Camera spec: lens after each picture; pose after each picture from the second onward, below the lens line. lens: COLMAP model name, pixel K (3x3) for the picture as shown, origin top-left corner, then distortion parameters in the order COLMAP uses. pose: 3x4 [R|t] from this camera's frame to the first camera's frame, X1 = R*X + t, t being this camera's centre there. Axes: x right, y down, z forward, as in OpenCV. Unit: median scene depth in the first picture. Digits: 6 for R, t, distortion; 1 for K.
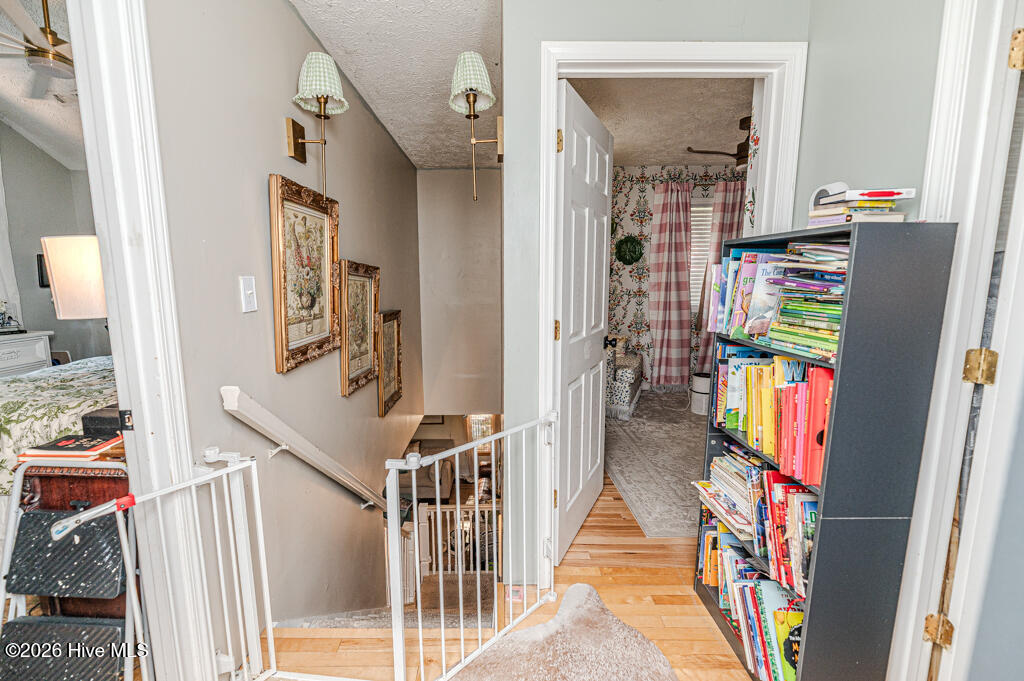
lens RADIAL K [[411.5, 0, 507.1], [0, 411.5, 338.8], [0, 0, 1]] dist [-0.001164, 0.000299]
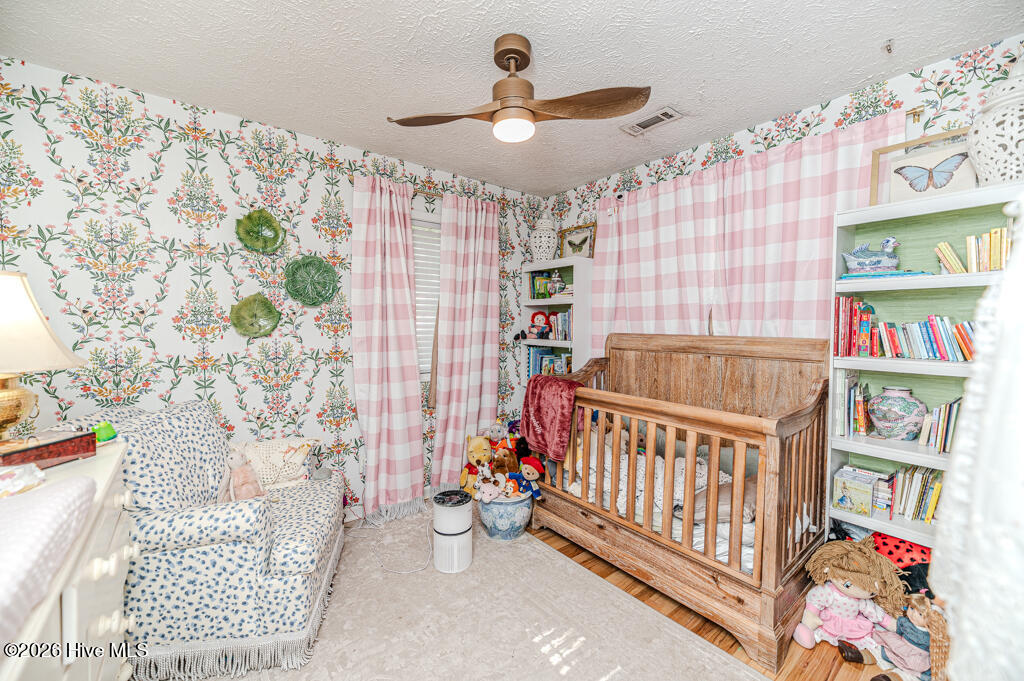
lens RADIAL K [[411.5, 0, 512.0], [0, 411.5, 335.3], [0, 0, 1]] dist [-0.001164, 0.000299]
pose [[0.790136, -0.008973, 0.612866, 0.166992], [0.078961, 0.993051, -0.087261, -0.070952], [-0.607824, 0.117340, 0.785354, 0.402050]]
